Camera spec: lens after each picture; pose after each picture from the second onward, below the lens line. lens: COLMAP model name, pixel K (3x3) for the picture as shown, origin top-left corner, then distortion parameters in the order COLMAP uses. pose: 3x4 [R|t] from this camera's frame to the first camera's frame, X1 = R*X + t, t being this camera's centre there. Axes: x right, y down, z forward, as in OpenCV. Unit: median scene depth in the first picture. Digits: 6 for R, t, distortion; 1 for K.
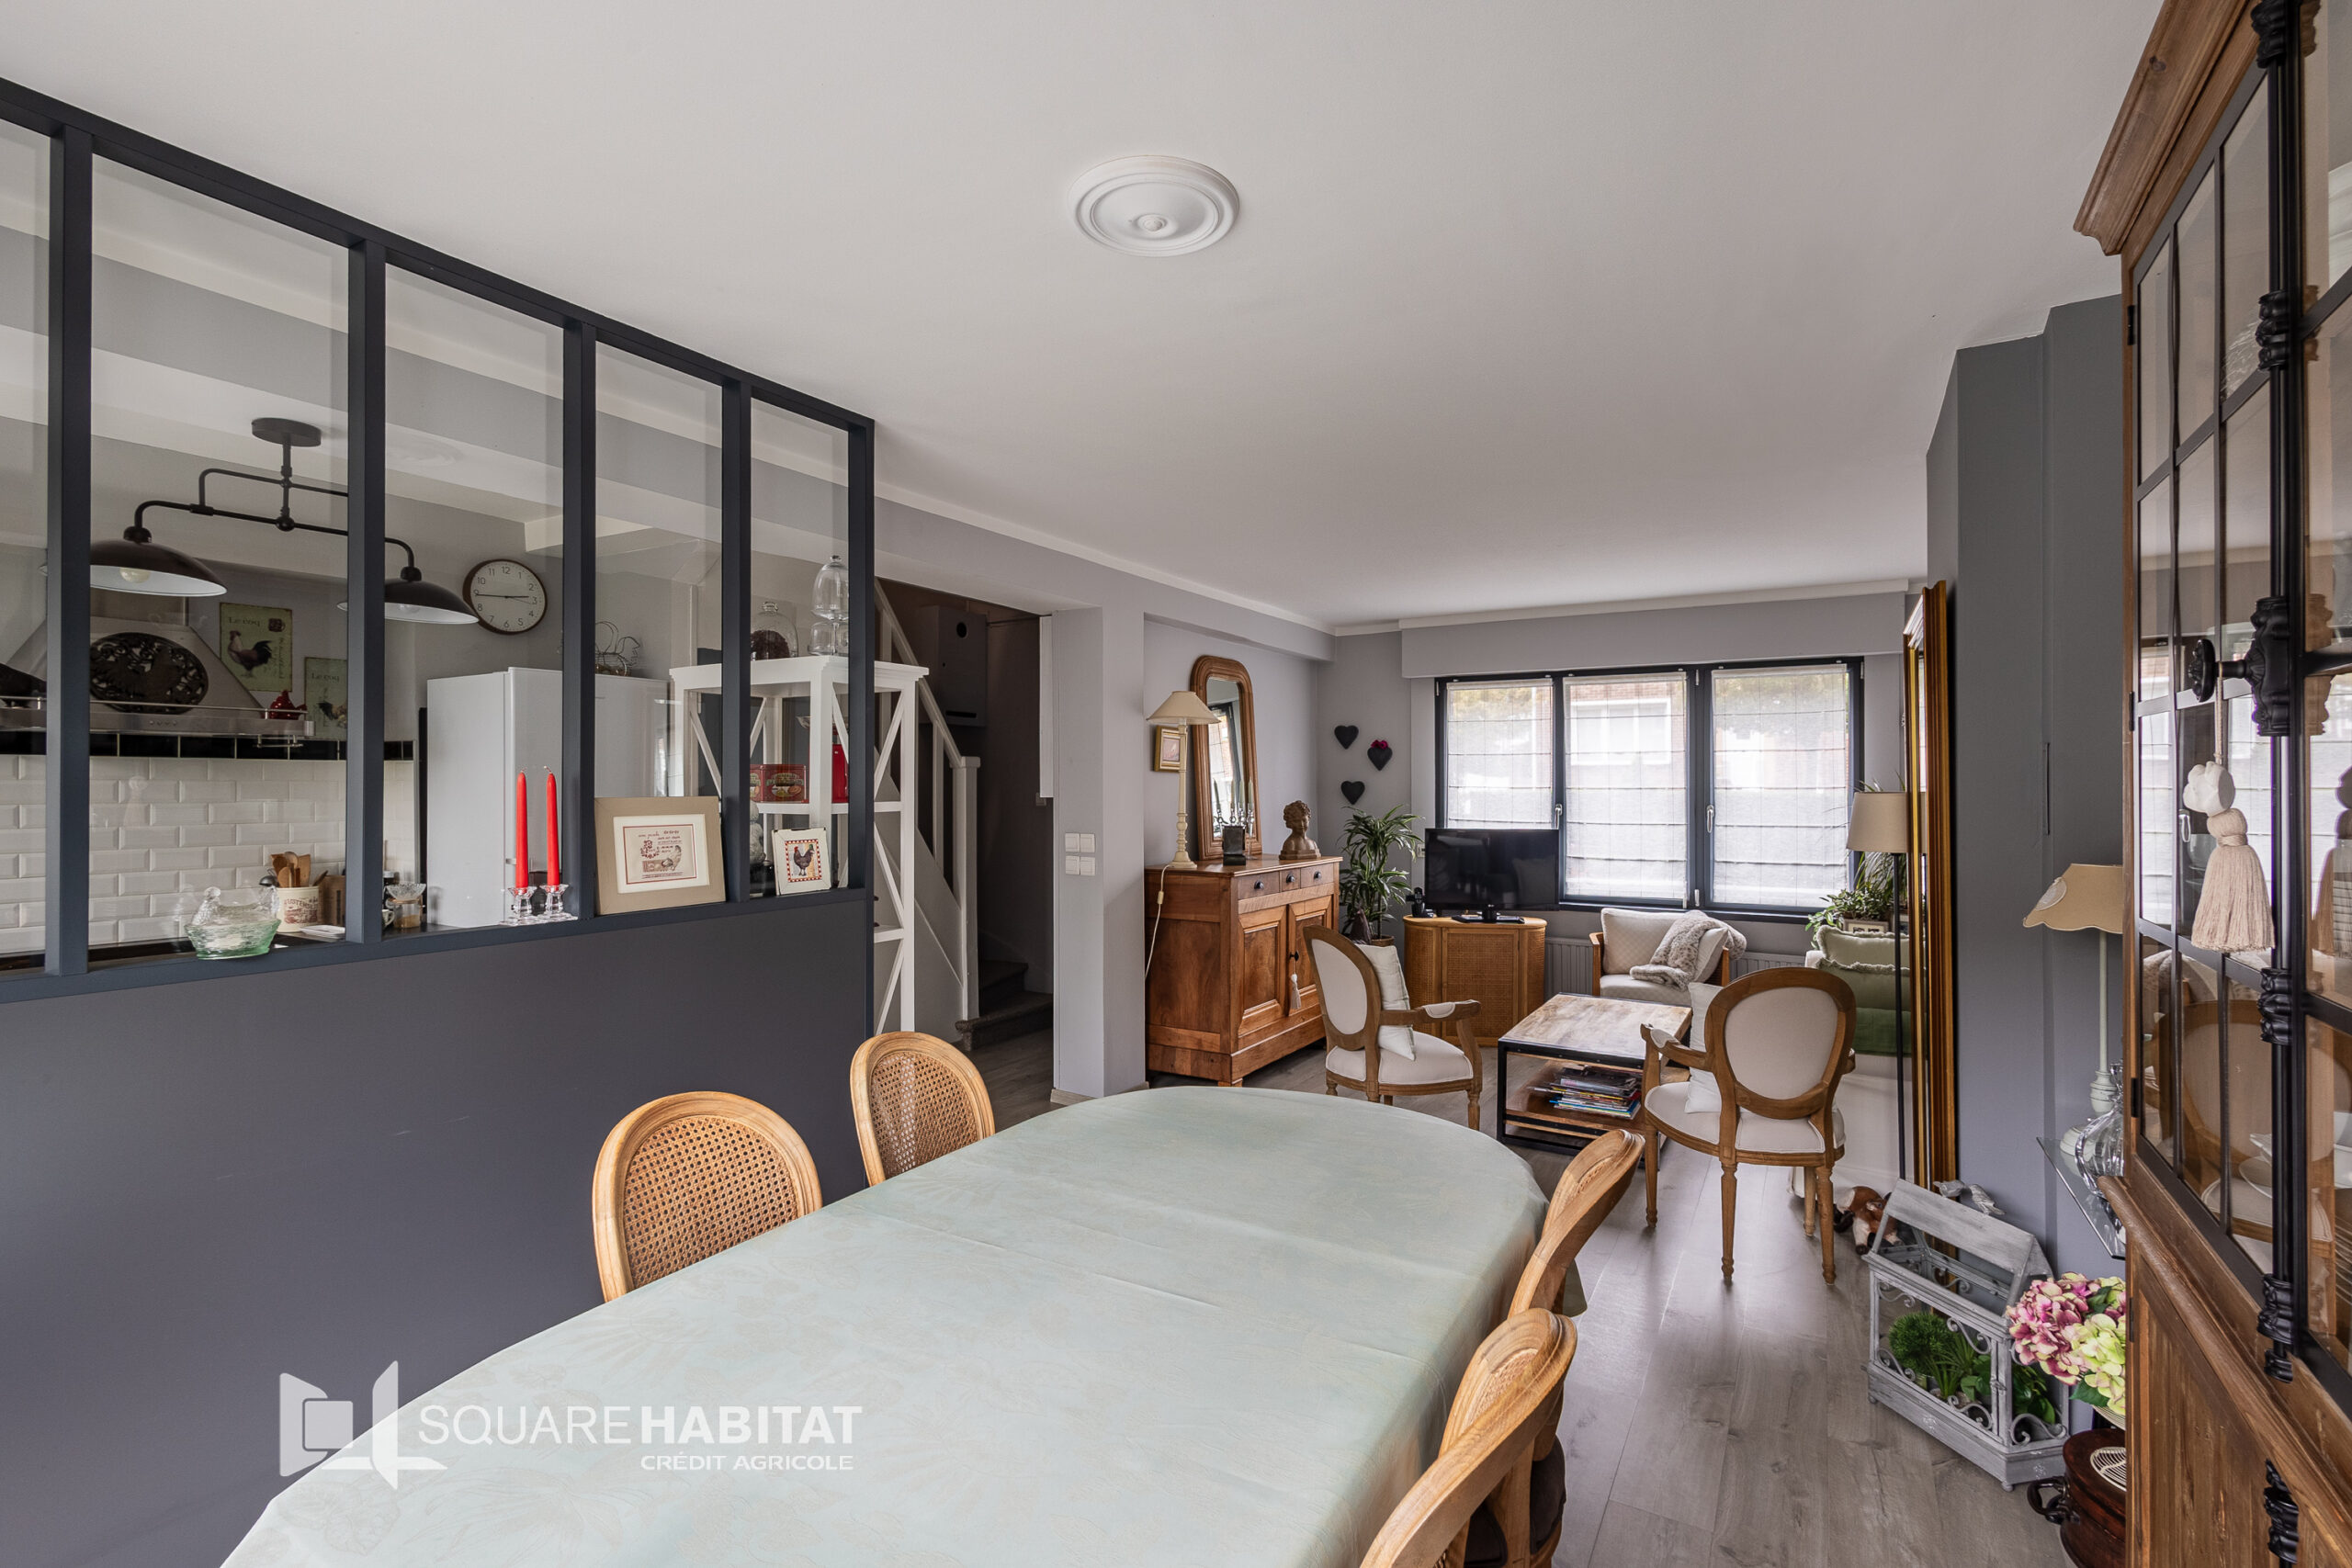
lens RADIAL K [[1114.3, 0, 1178.6], [0, 1114.3, 782.4], [0, 0, 1]] dist [0.011250, 0.000409]
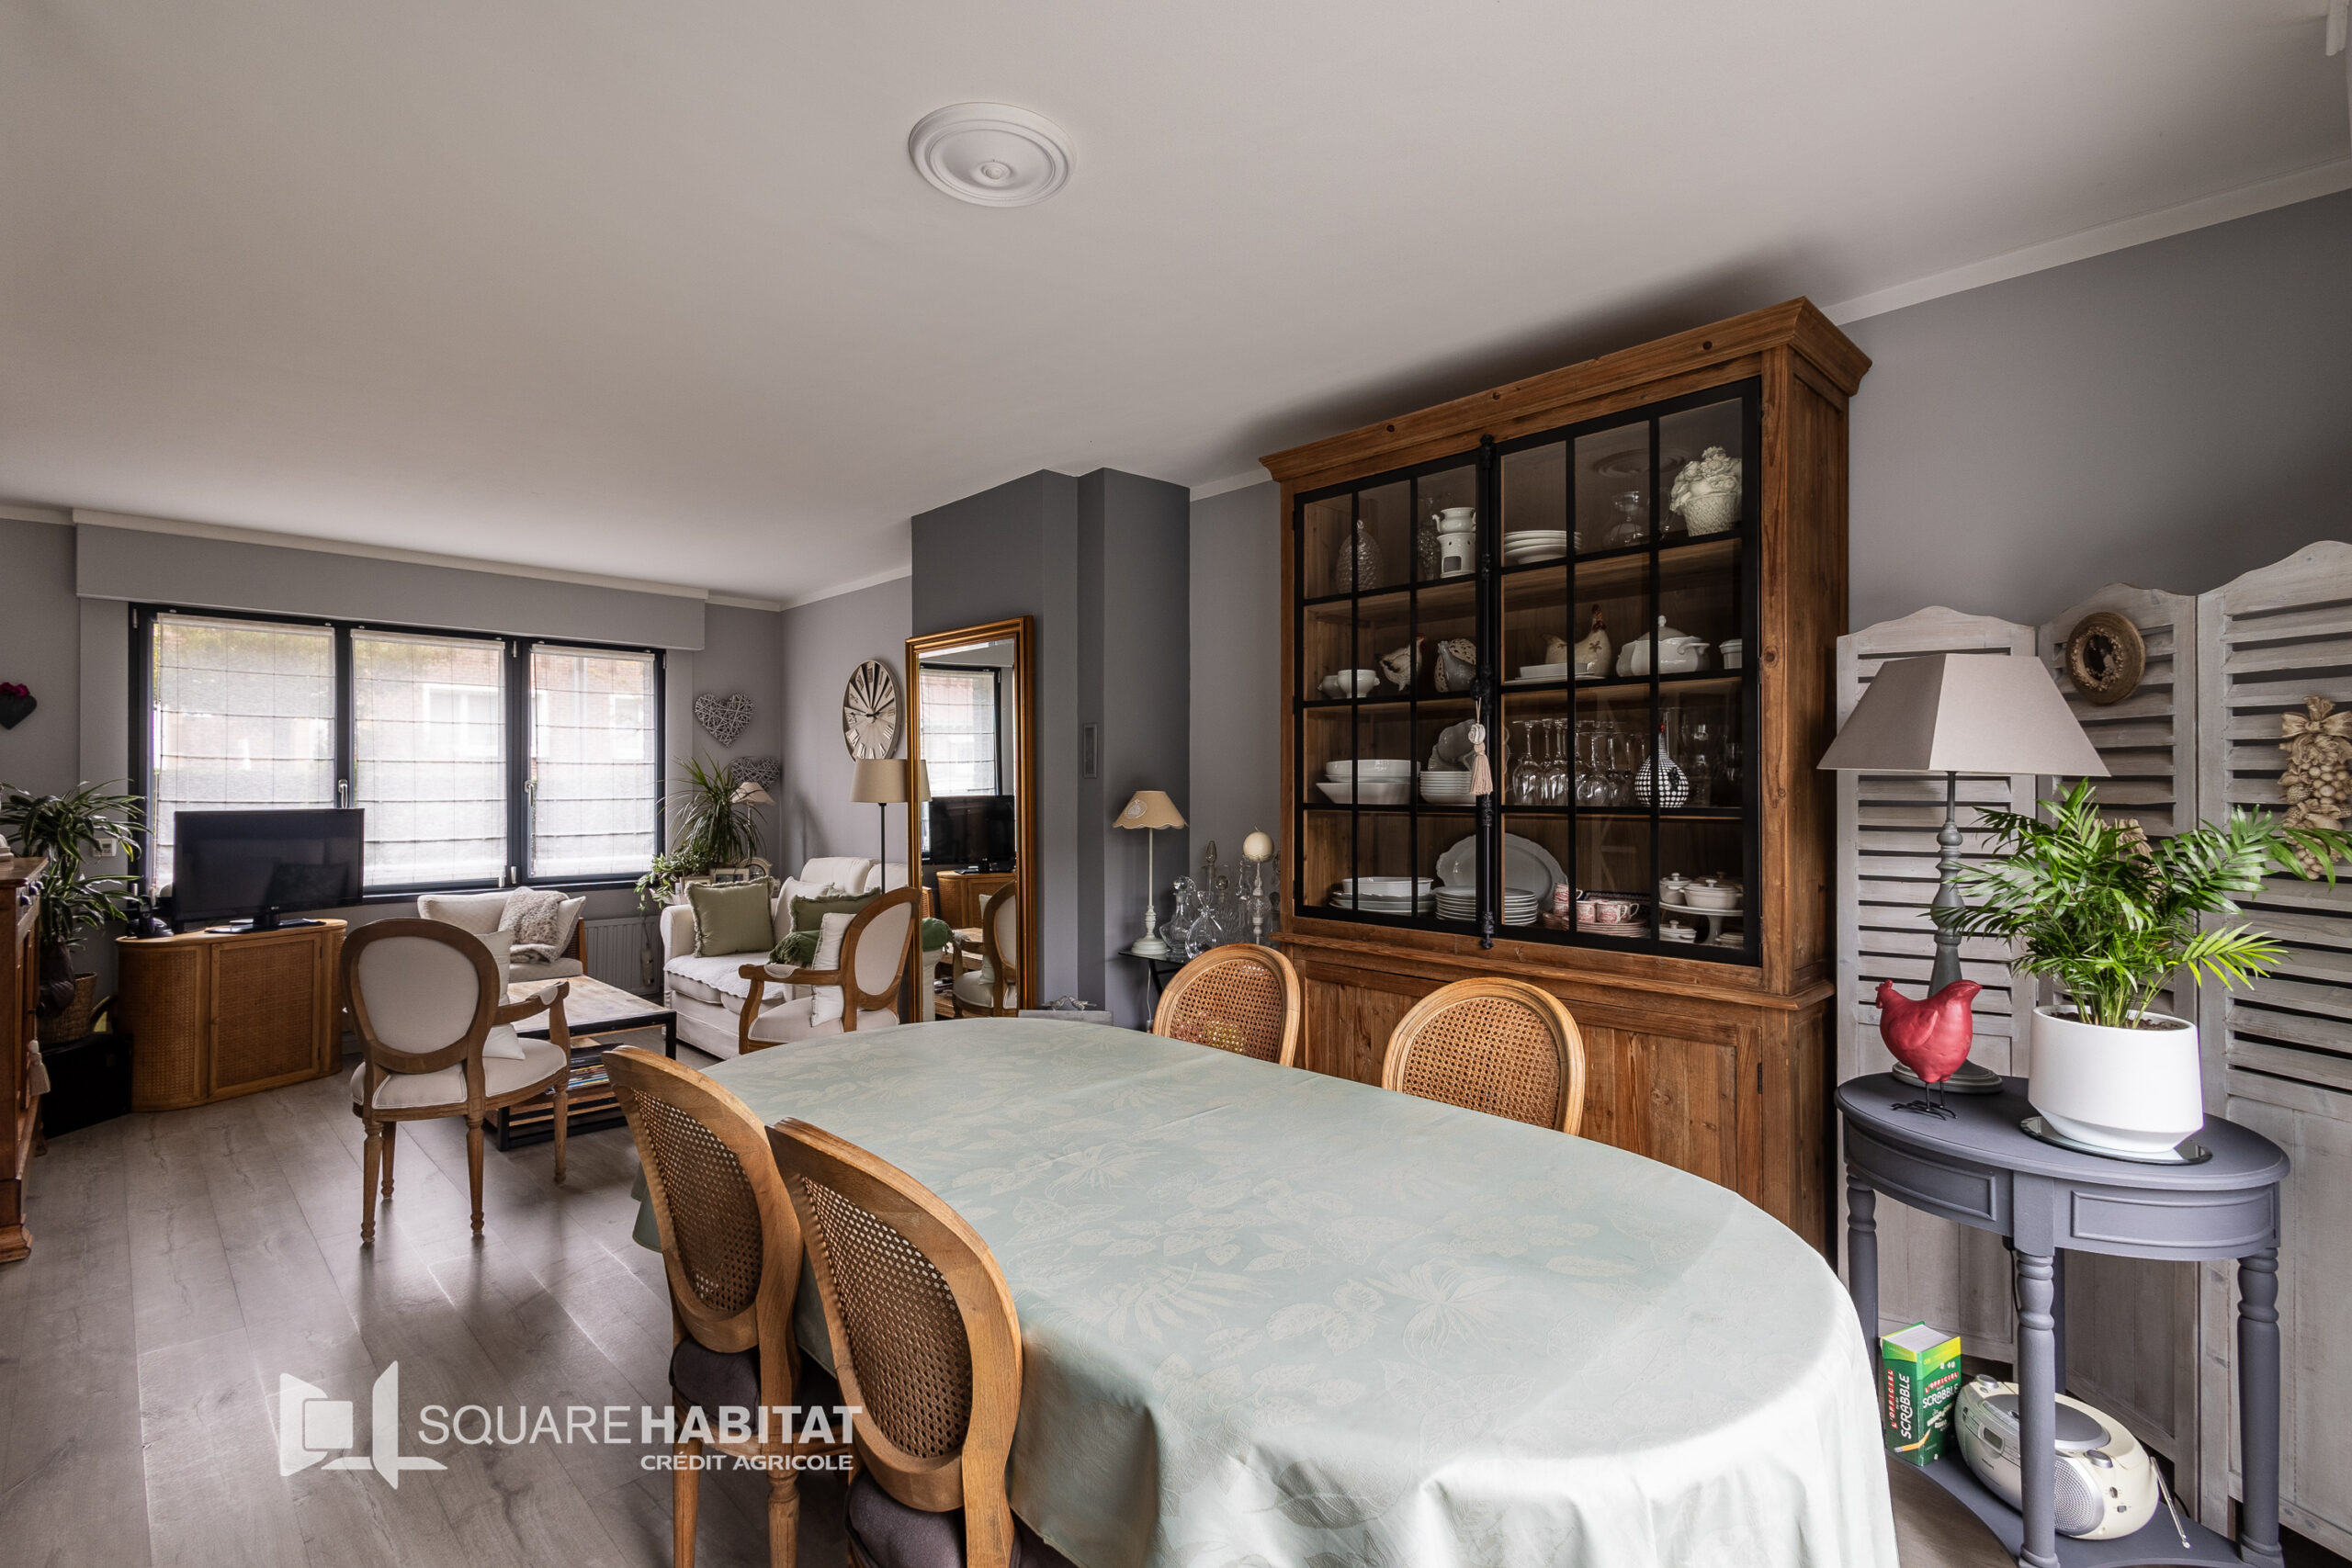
lens RADIAL K [[1114.3, 0, 1183.8], [0, 1114.3, 783.9], [0, 0, 1]] dist [0.011250, 0.000409]
pose [[0.238650, 0.002602, 0.971102, -0.343171], [-0.002439, 0.999995, -0.002079, 0.024090], [-0.971103, -0.001873, 0.238655, 0.198642]]
